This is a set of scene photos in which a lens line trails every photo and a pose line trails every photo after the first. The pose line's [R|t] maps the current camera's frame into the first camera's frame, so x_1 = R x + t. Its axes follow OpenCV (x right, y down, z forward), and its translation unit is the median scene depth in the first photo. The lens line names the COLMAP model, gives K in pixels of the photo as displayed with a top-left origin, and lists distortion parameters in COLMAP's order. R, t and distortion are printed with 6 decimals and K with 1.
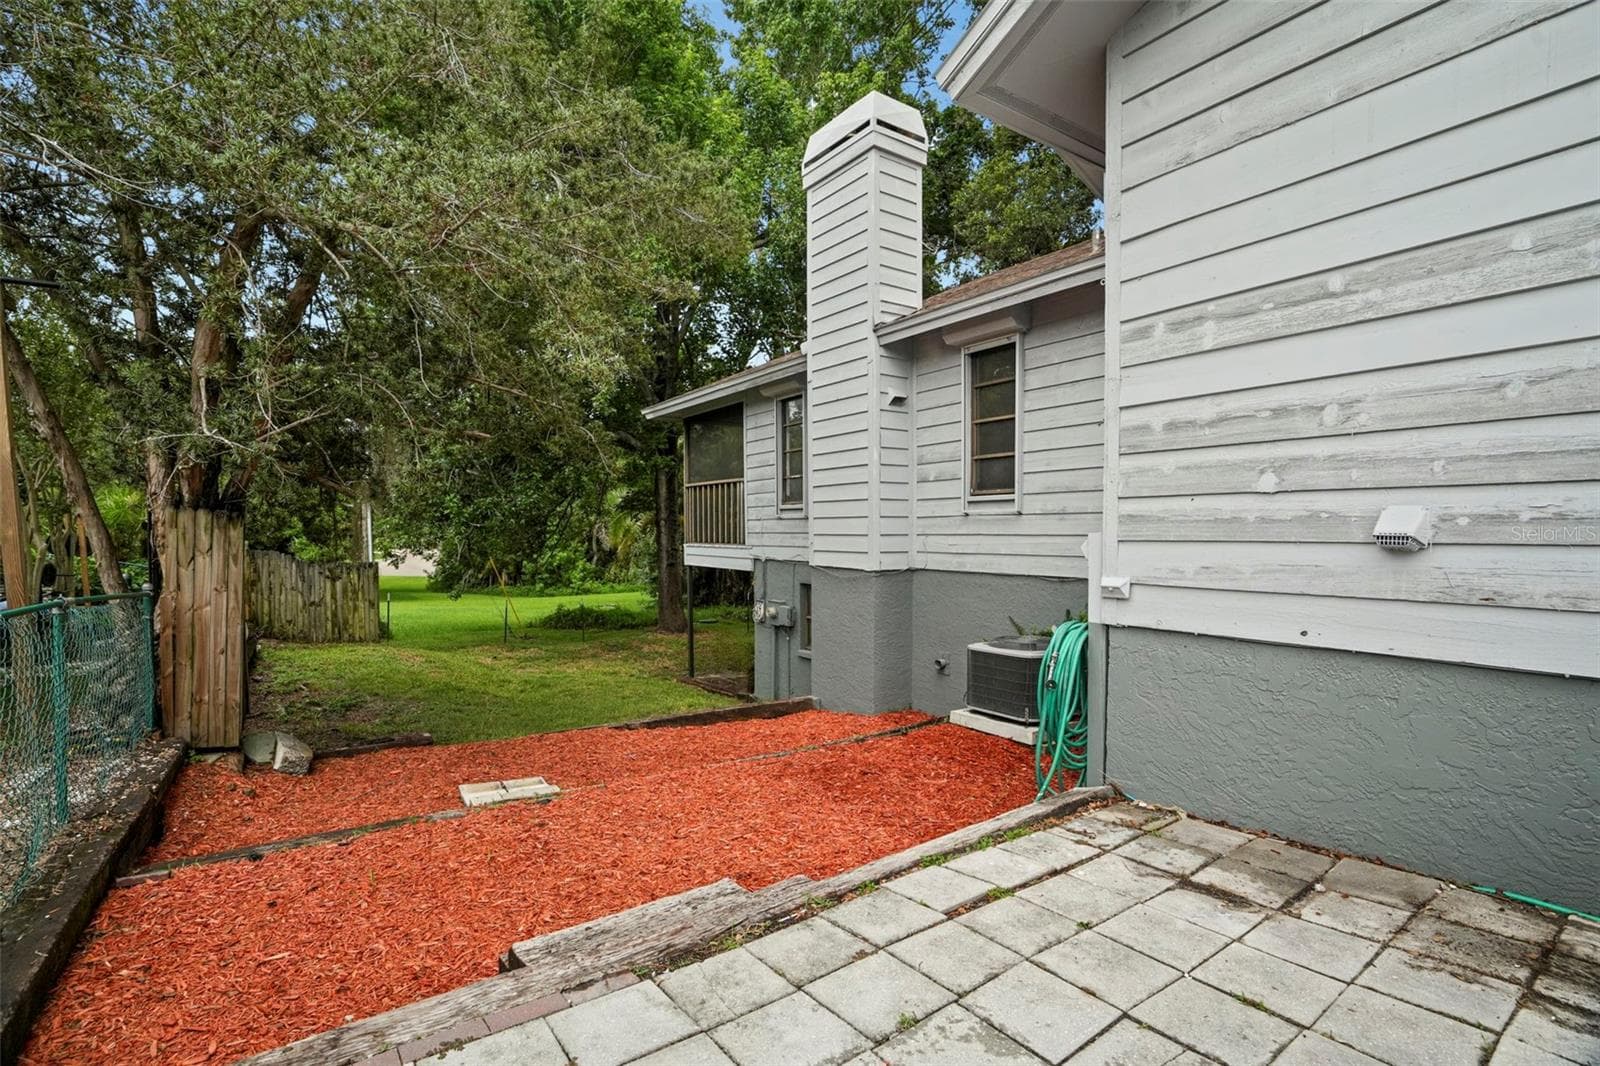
lens RADIAL K [[747.5, 0, 801.6], [0, 747.5, 542.8], [0, 0, 1]] dist [-0.076656, 0.038862]
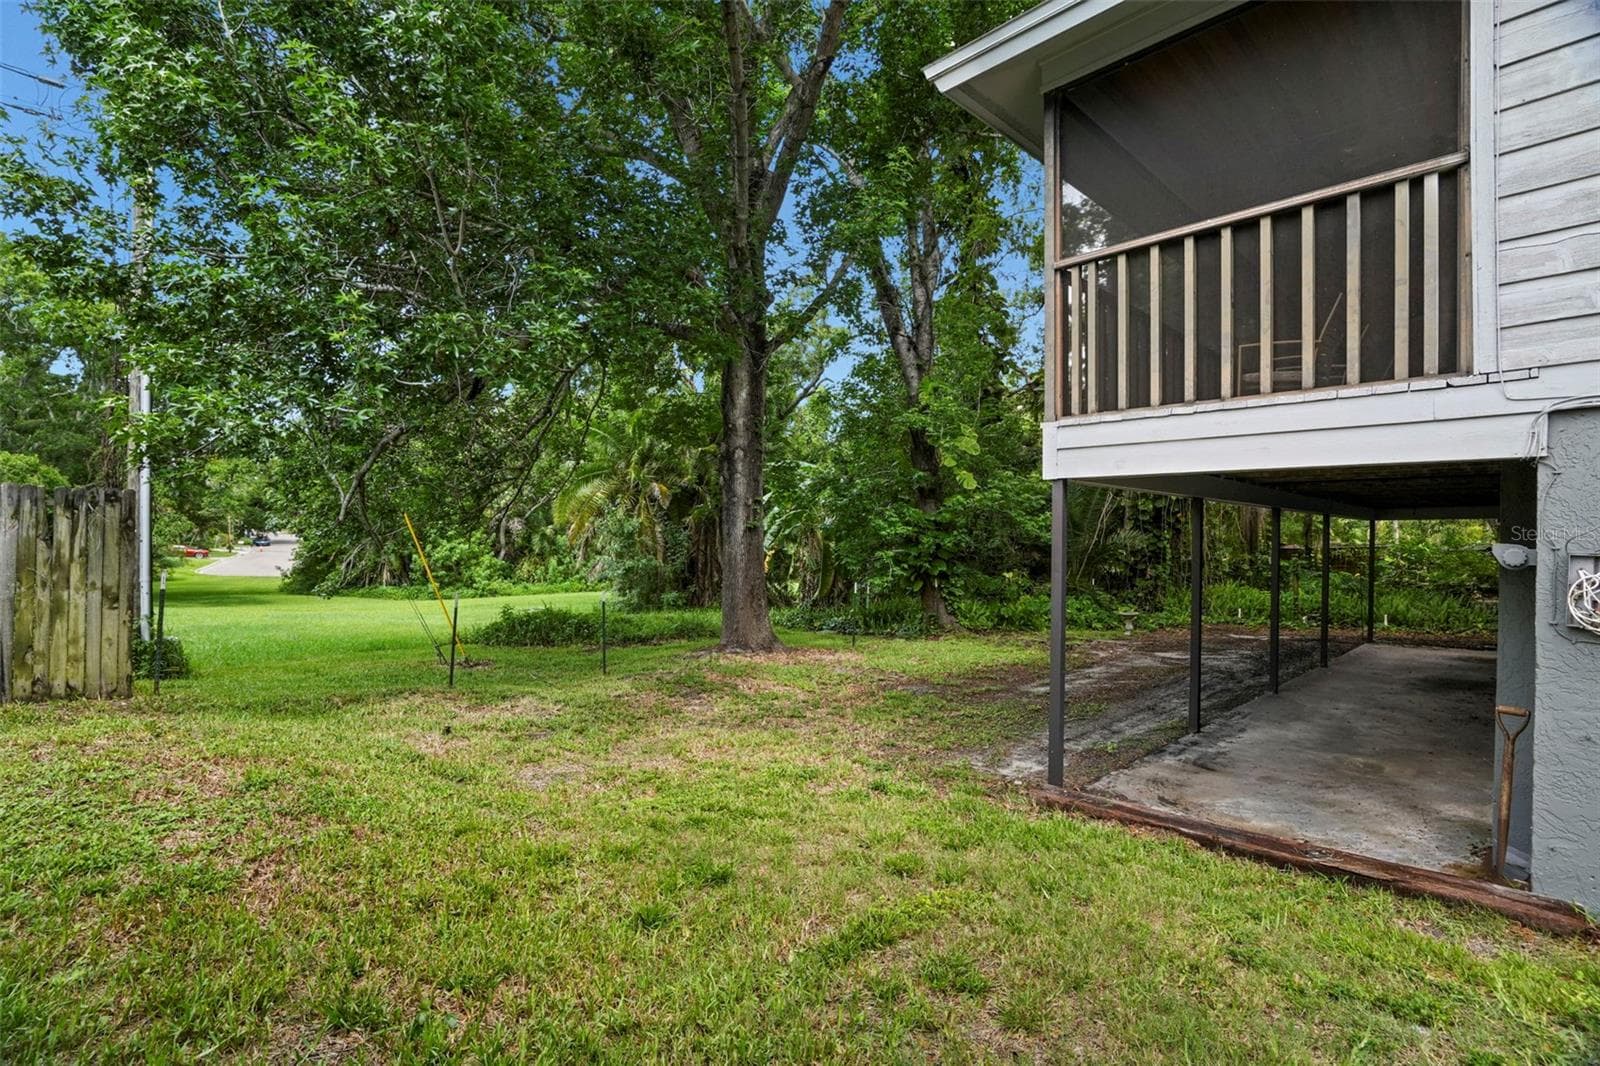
lens RADIAL K [[755.0, 0, 800.0], [0, 755.0, 533.0], [0, 0, 1]] dist [-0.059535, 0.021374]
pose [[0.990224, 0.009409, 0.139172, -0.076563], [-0.006680, 0.999776, -0.020063, 0.014922], [-0.139329, 0.018937, 0.990065, 0.153973]]
